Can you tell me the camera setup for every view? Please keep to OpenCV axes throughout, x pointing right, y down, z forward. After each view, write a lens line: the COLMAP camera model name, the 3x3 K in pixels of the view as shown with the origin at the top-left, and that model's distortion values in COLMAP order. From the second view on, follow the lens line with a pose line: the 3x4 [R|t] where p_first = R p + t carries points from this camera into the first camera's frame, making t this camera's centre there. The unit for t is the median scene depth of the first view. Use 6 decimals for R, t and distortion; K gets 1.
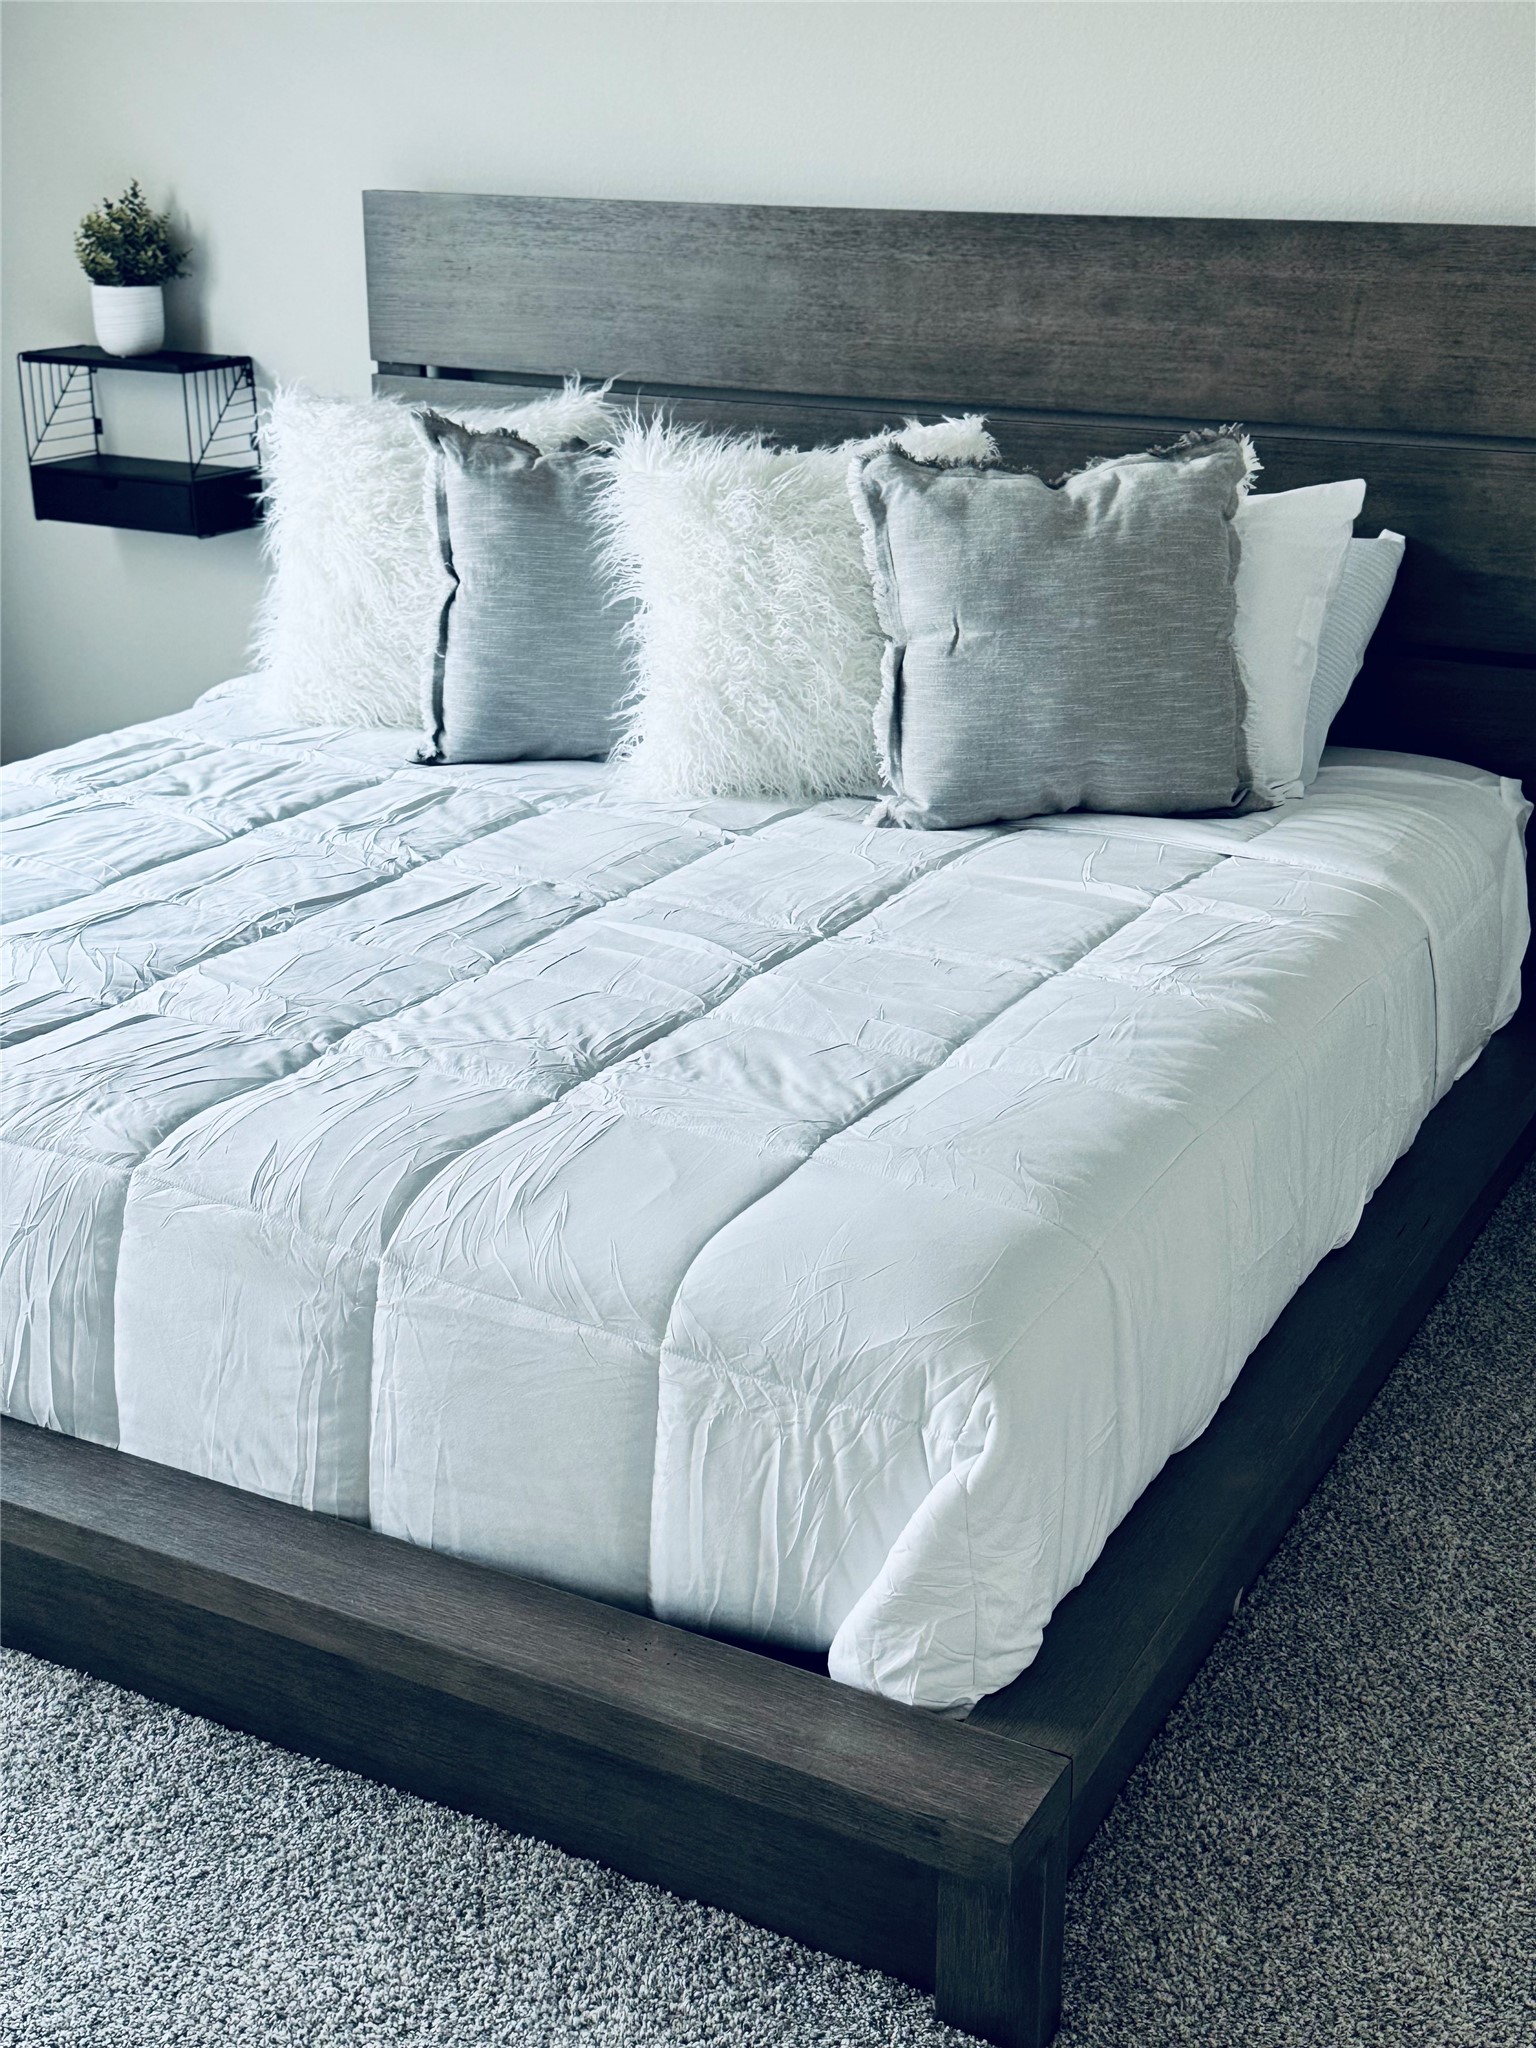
lens RADIAL K [[2545.9, 0, 764.8], [0, 2545.9, 1037.9], [0, 0, 1]] dist [0.121453, 0.000000]
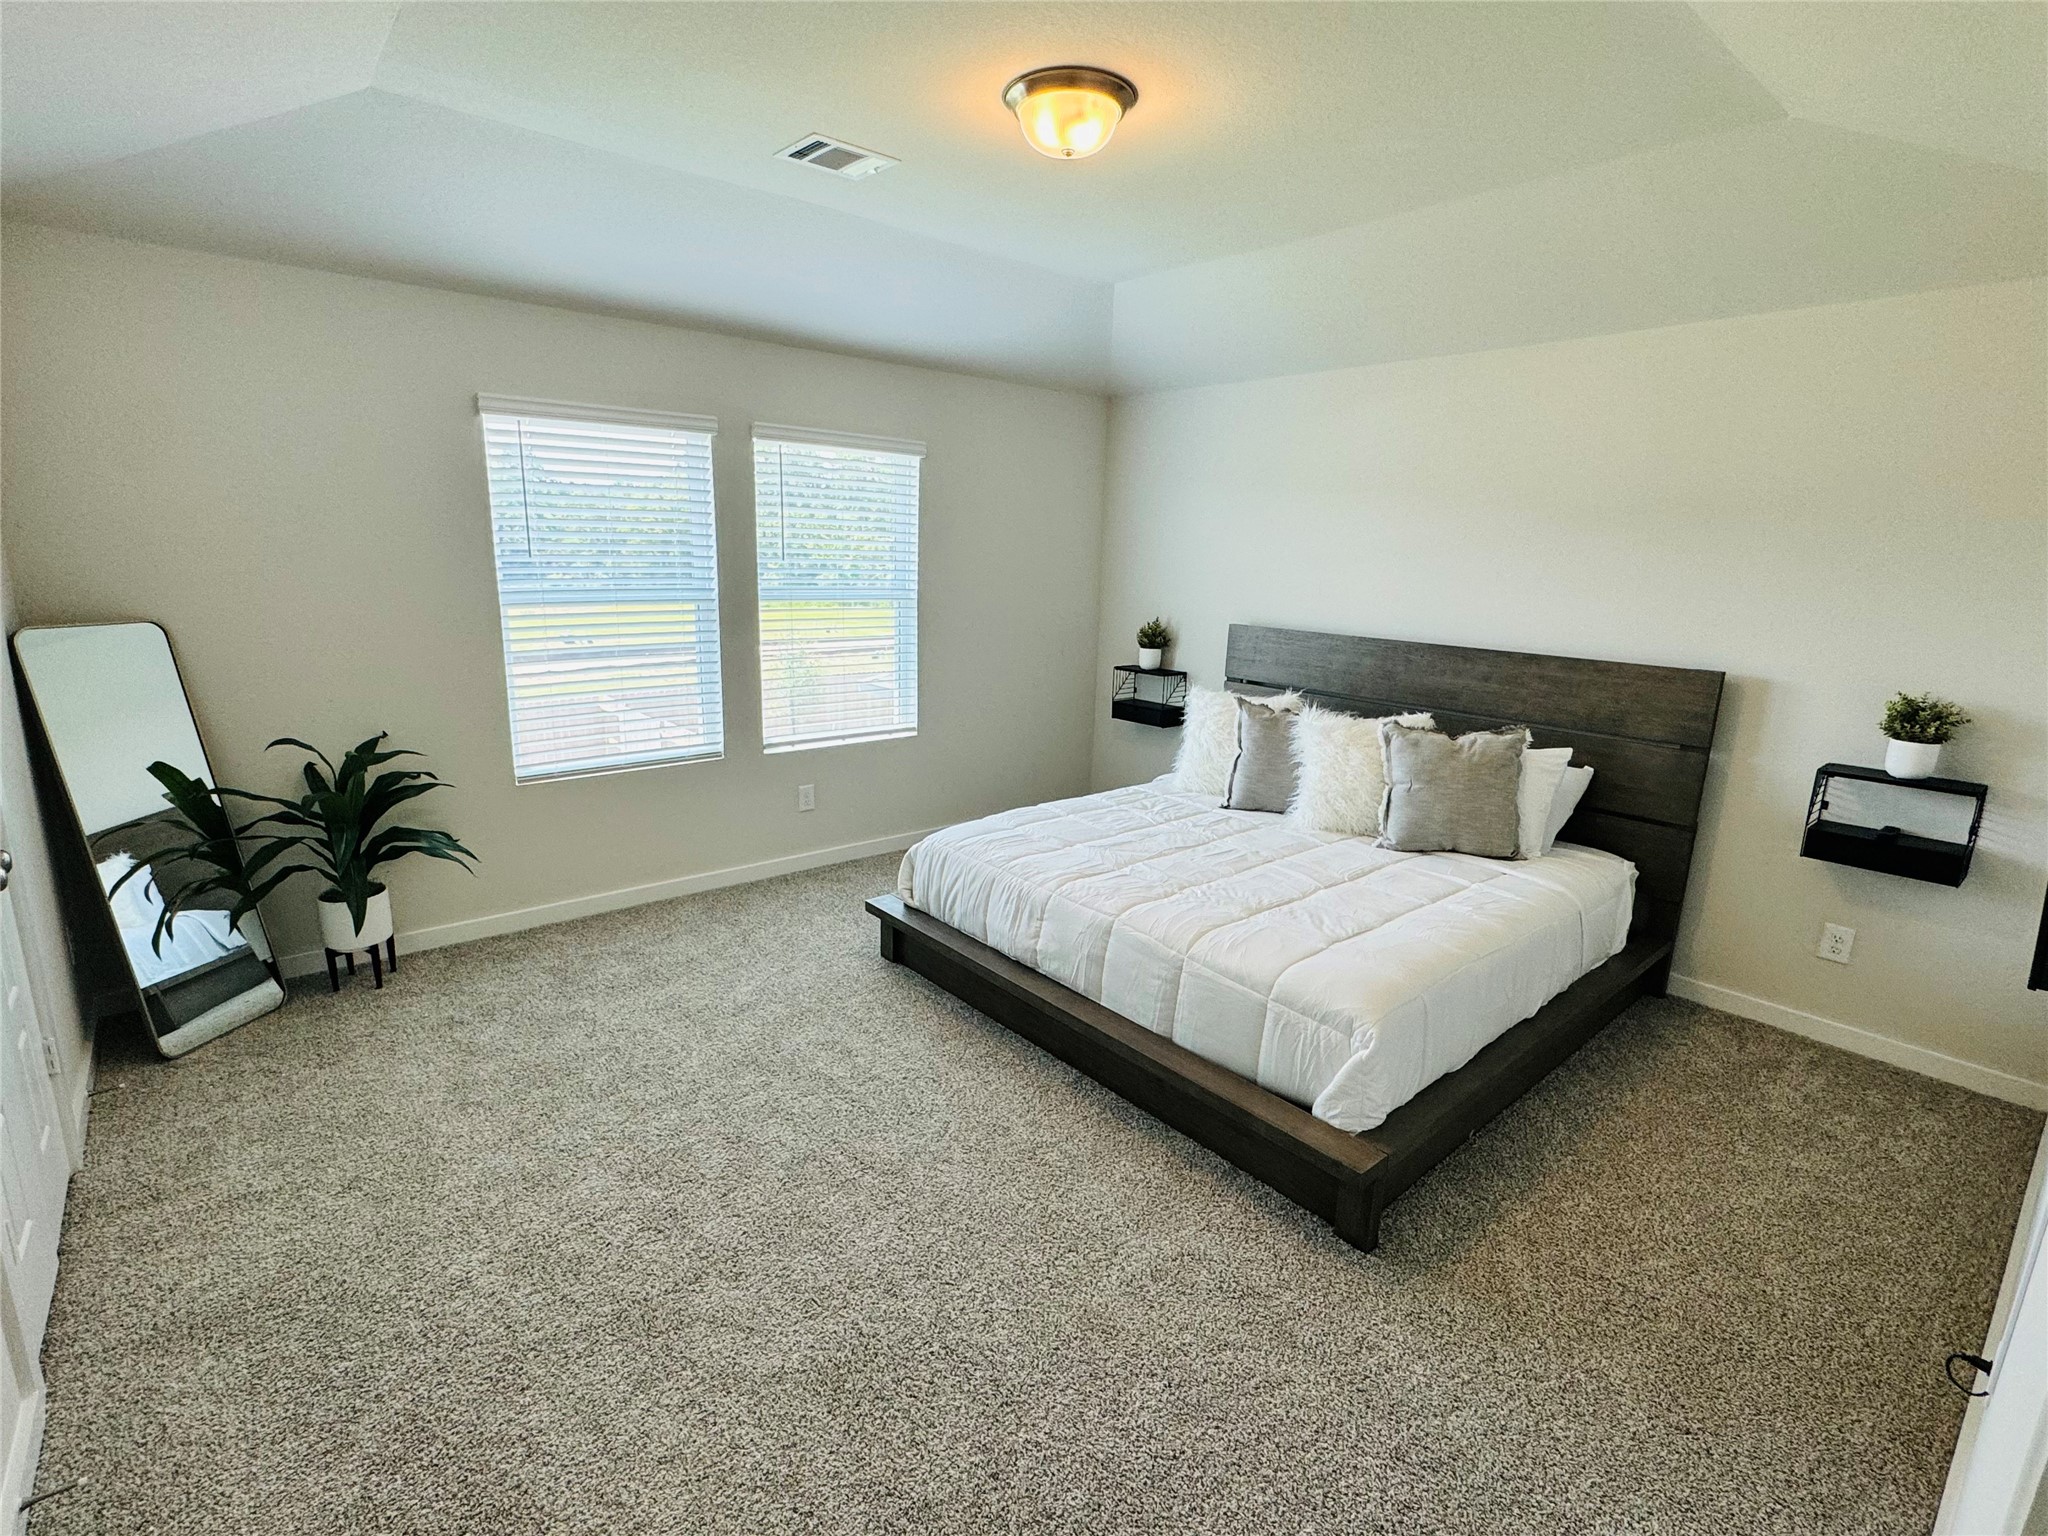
lens RADIAL K [[949.7, 0, 1023.5], [0, 949.7, 767.5], [0, 0, 1]] dist [-0.000174, 0.001189]
pose [[0.933315, 0.101477, -0.344422, 0.033146], [-0.149915, 0.981754, -0.116985, 0.014983], [0.326266, 0.160818, 0.931498, -0.157057]]
